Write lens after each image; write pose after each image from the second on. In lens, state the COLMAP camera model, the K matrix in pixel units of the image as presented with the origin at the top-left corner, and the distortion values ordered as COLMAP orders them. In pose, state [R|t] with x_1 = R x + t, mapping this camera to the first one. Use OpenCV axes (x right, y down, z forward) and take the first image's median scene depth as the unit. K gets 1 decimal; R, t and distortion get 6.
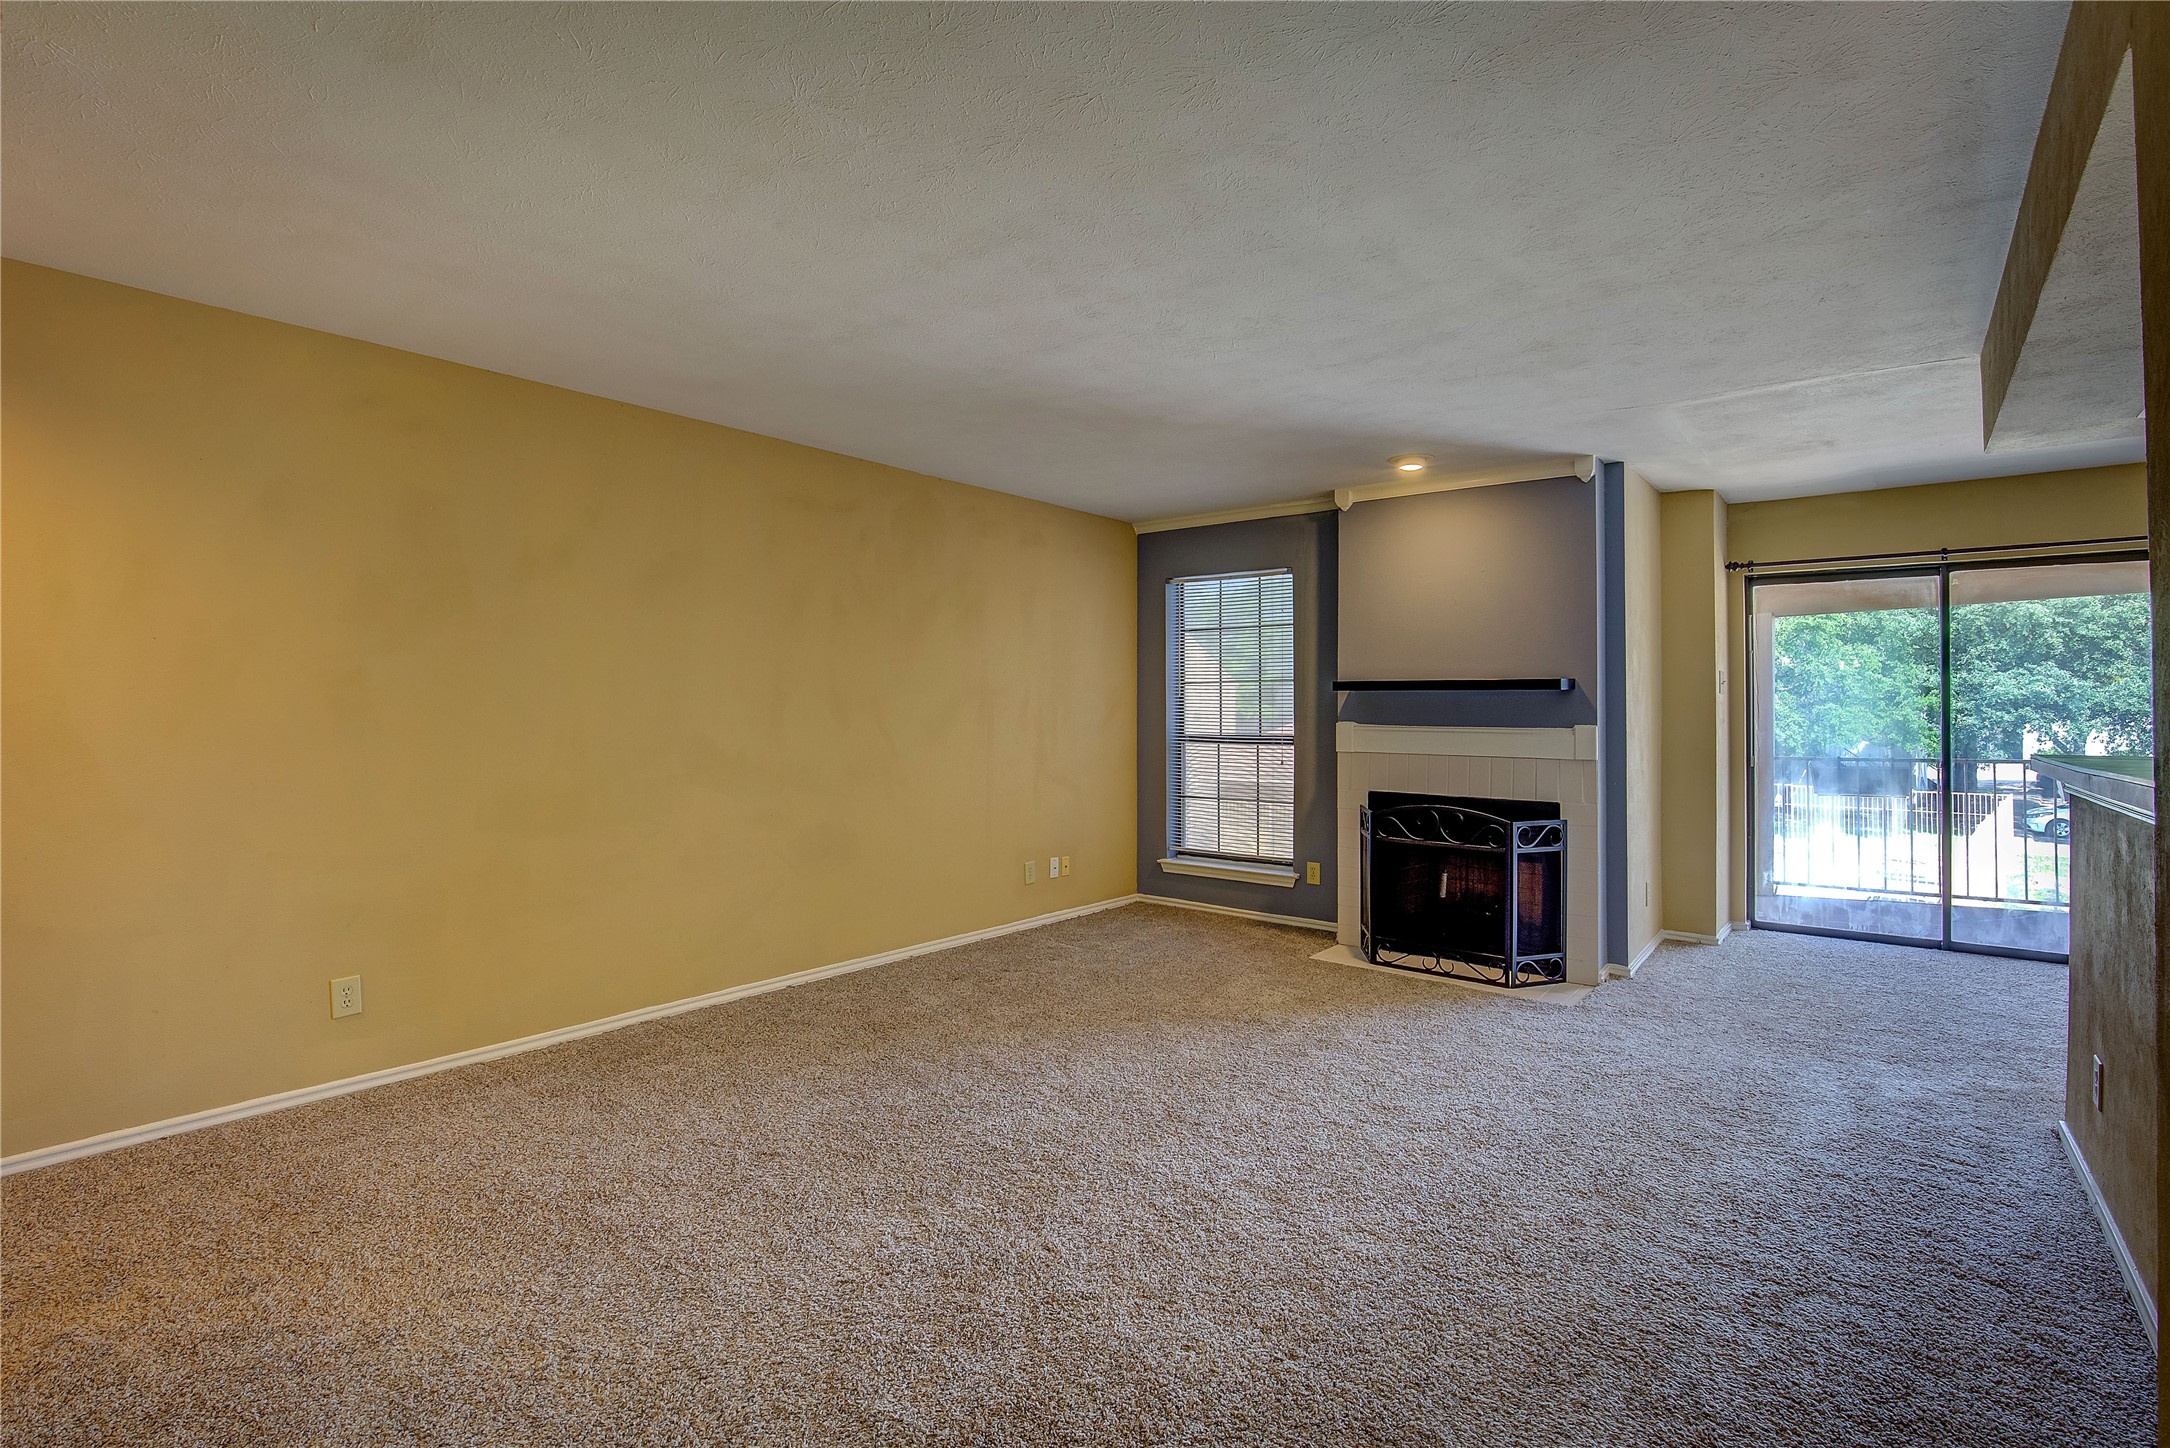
lens RADIAL K [[1009.3, 0, 1085.0], [0, 1009.3, 724.0], [0, 0, 1]] dist [-0.023182, 0.001375]
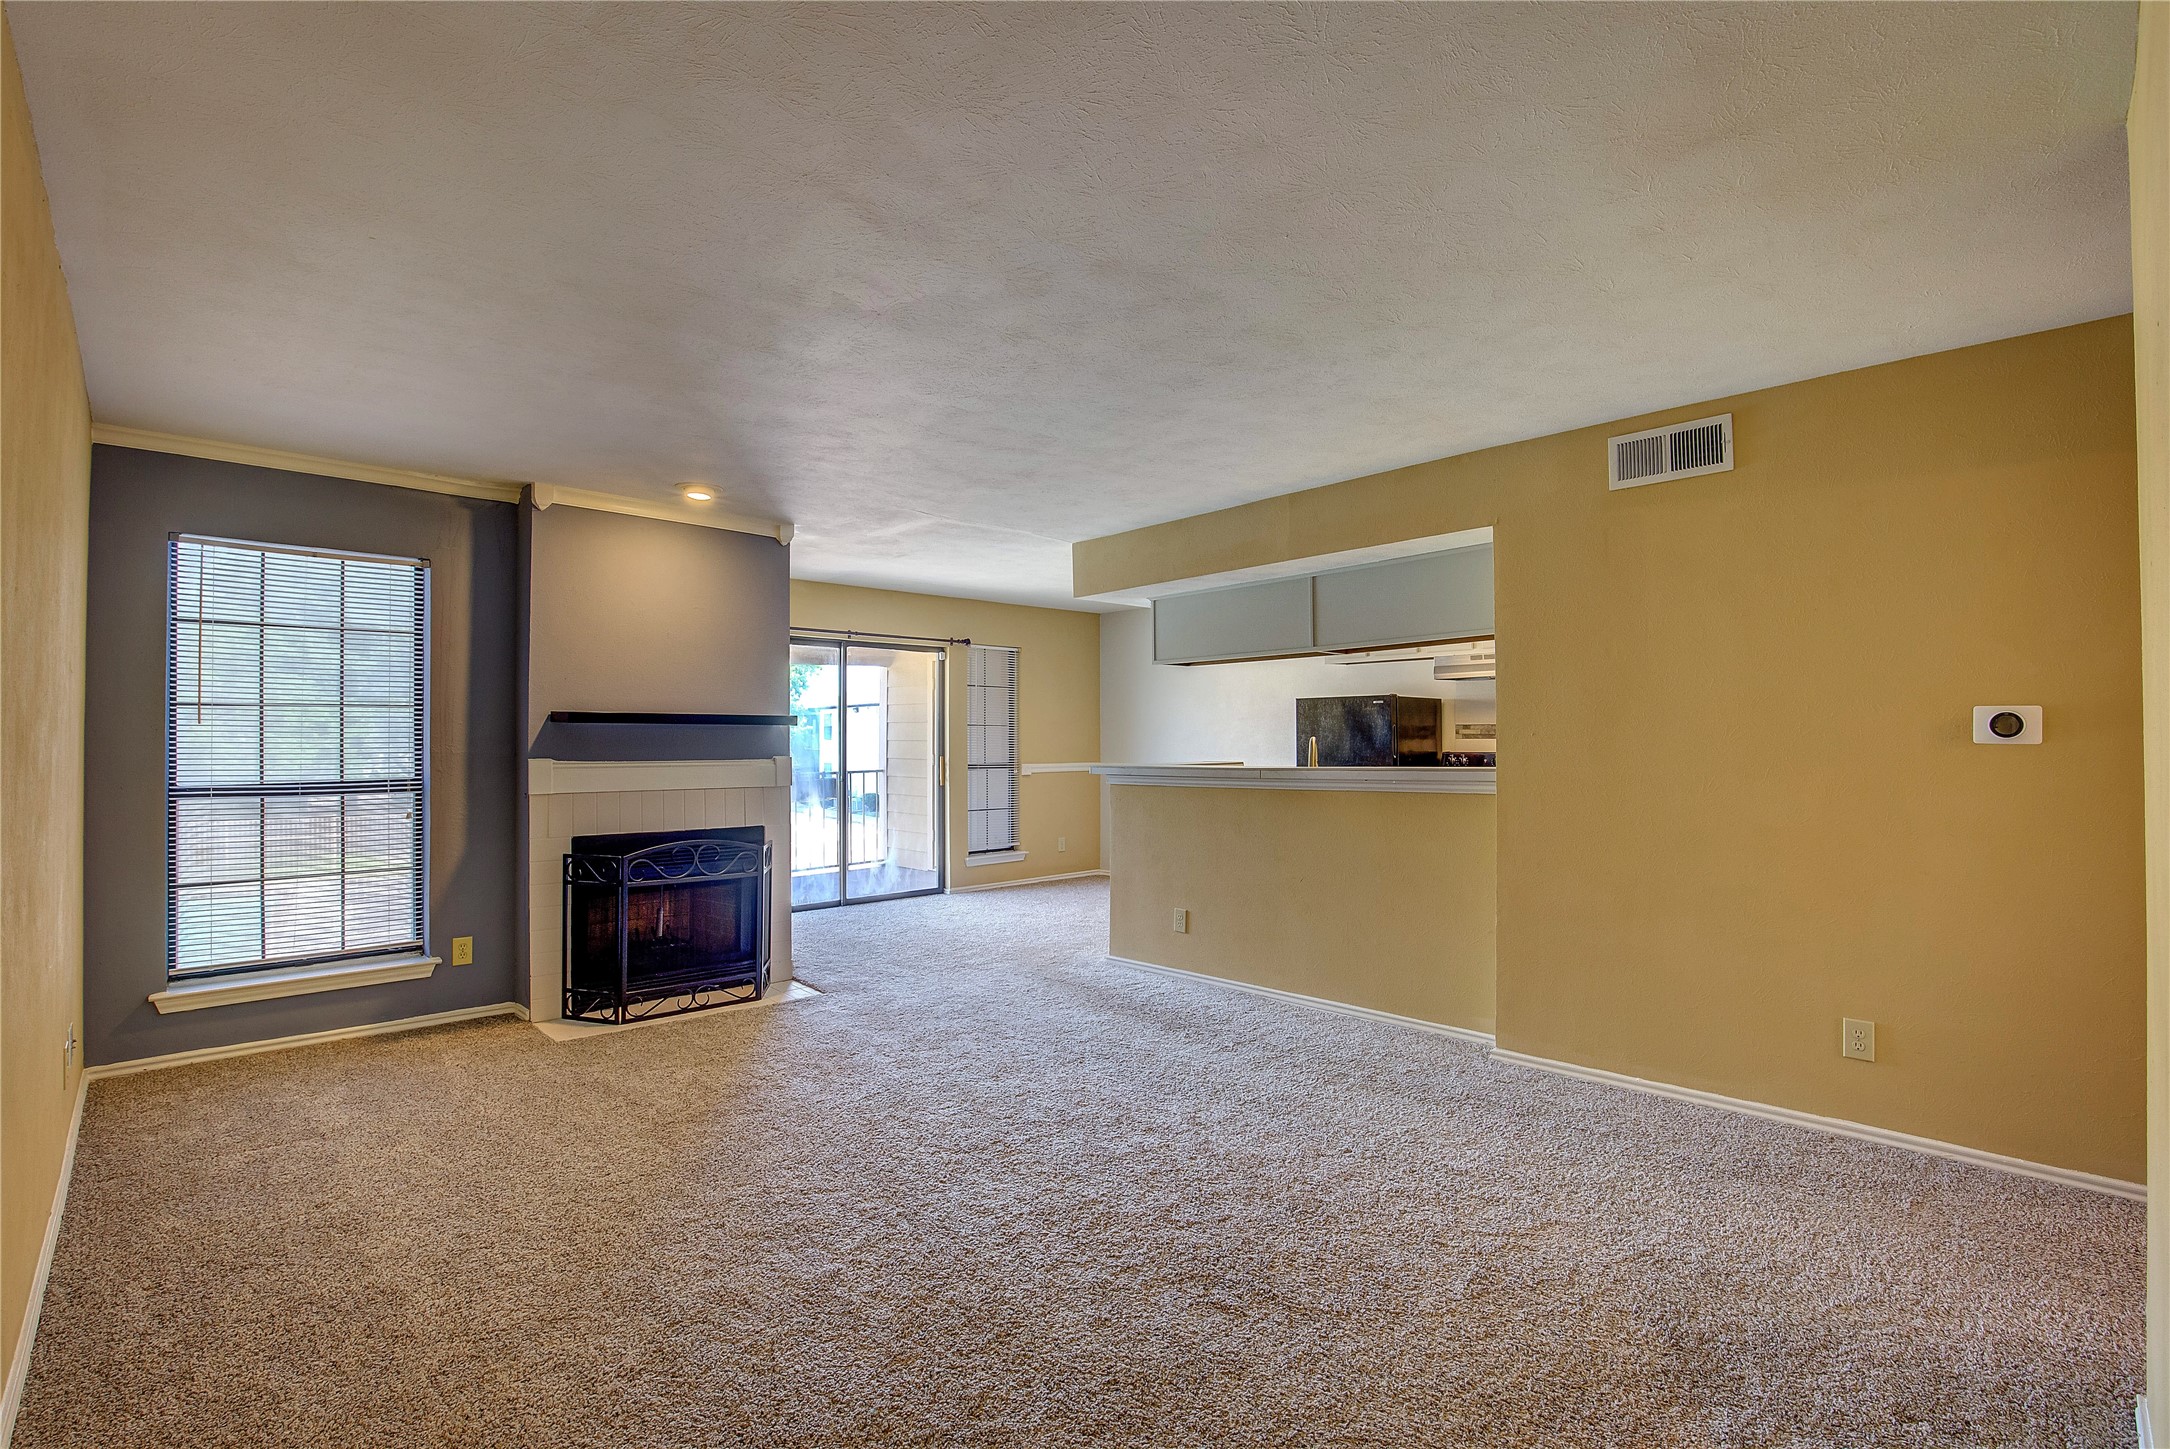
lens RADIAL K [[999.1, 0, 1086.2], [0, 999.1, 734.9], [0, 0, 1]] dist [-0.023816, 0.000679]
pose [[0.122408, 0.000928, 0.992479, -0.518497], [0.018329, 0.999827, -0.003196, -0.010750], [-0.992311, 0.018582, 0.122370, 0.445670]]
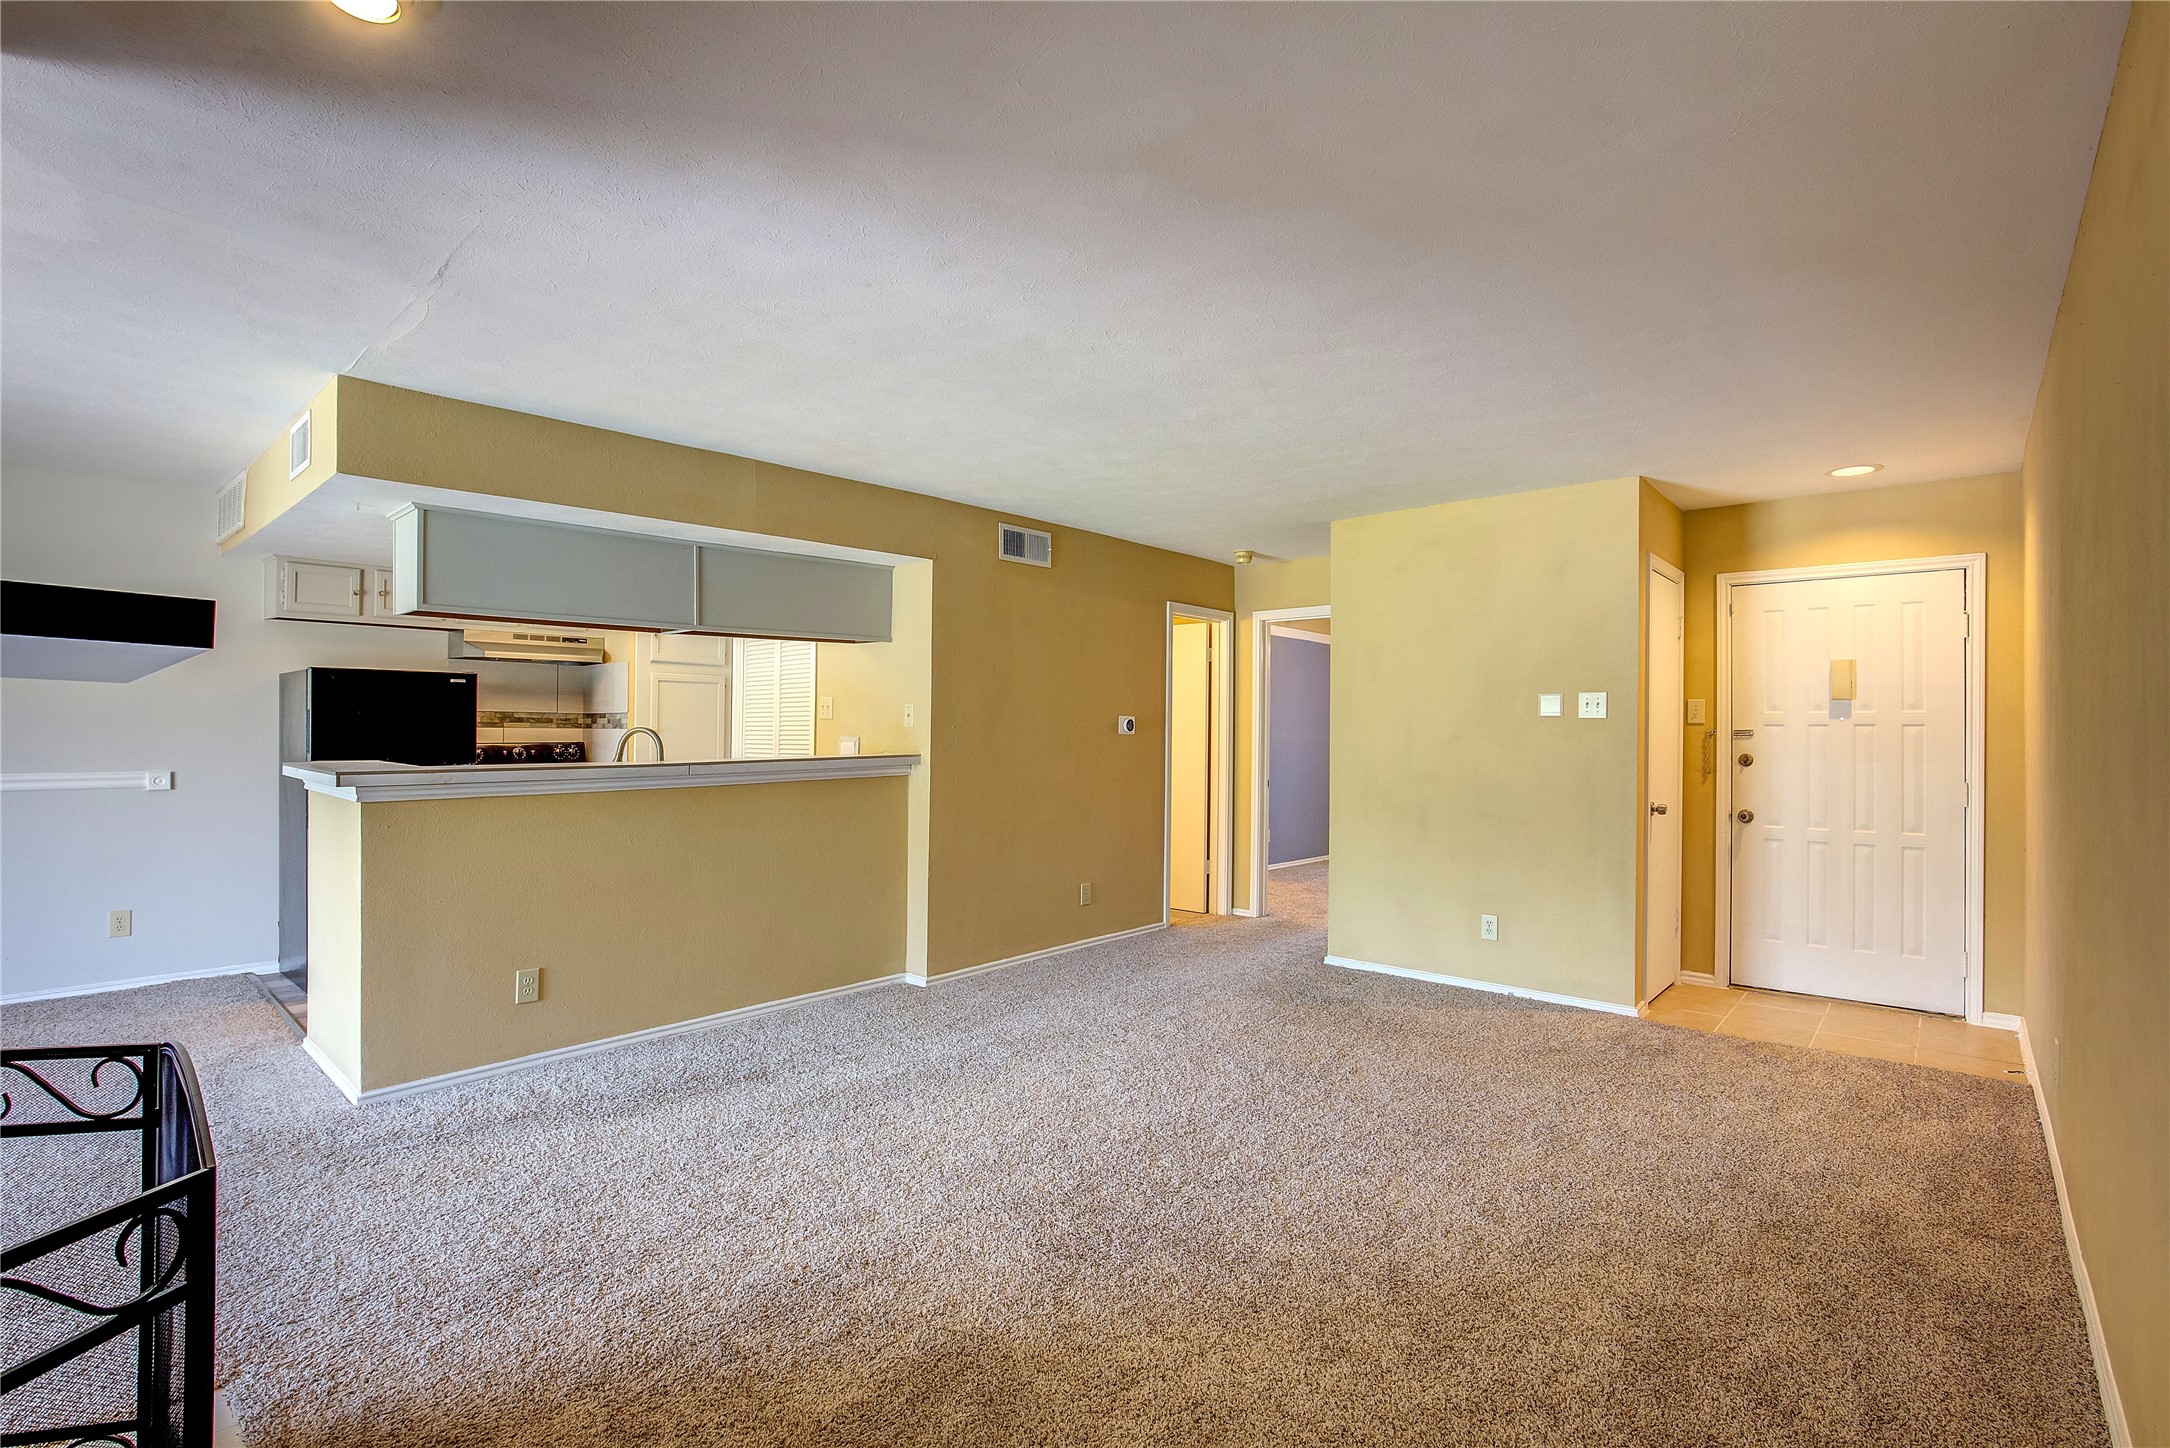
lens RADIAL K [[1009.3, 0, 1085.0], [0, 1009.3, 724.0], [0, 0, 1]] dist [-0.023182, 0.001375]
pose [[-0.998675, -0.009767, 0.050527, 0.061679], [-0.009103, 0.999869, 0.013355, -0.024637], [-0.050650, 0.012877, -0.998633, 1.164533]]
